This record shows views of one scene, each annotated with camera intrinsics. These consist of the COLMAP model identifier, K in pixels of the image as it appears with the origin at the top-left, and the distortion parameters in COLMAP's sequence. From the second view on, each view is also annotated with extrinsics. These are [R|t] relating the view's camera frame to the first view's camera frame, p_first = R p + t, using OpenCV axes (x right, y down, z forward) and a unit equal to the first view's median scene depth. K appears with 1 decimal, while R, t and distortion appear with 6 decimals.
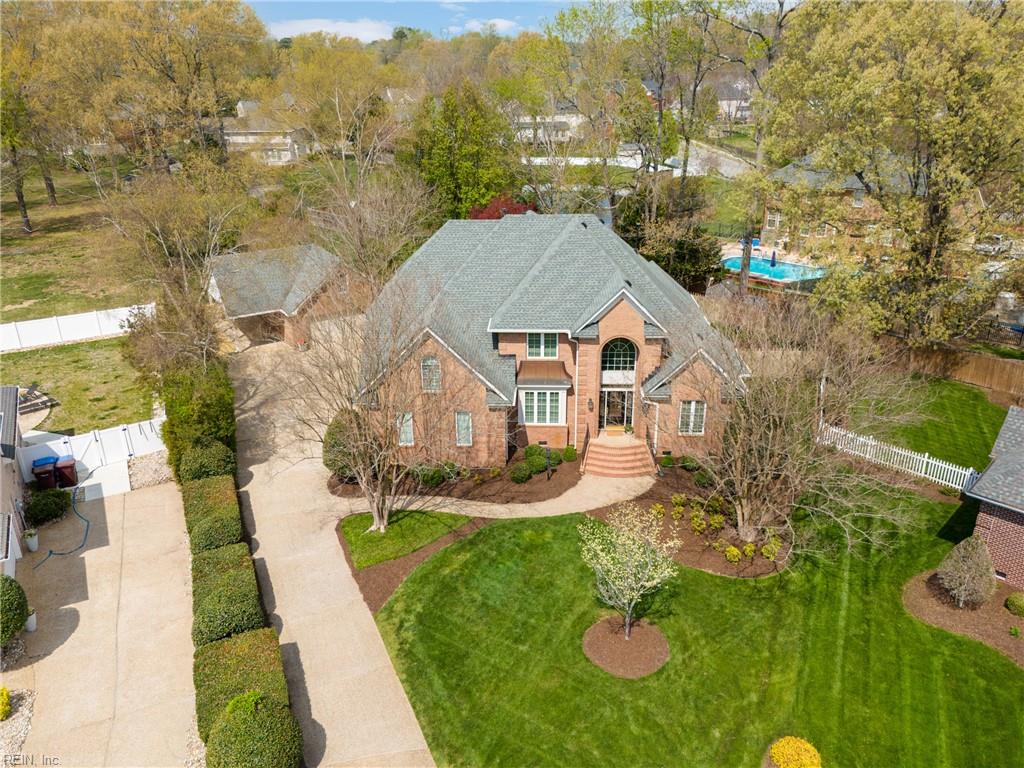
lens RADIAL K [[738.2, 0, 512.0], [0, 738.2, 384.0], [0, 0, 1]] dist [0.023027, -0.005712]
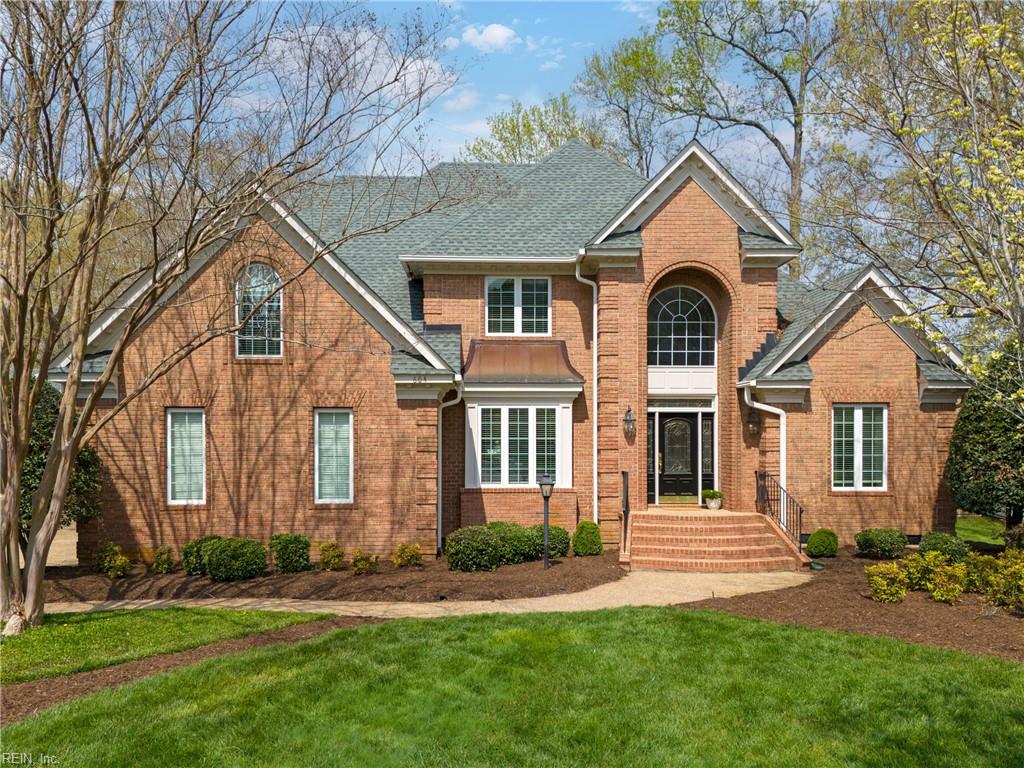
lens RADIAL K [[784.4, 0, 508.7], [0, 784.4, 447.2], [0, 0, 1]] dist [0.011223, -0.003238]
pose [[0.996492, 0.011556, 0.082881, -0.004904], [0.020921, 0.924564, -0.380452, 0.225962], [-0.081025, 0.380852, 0.921079, 0.598491]]
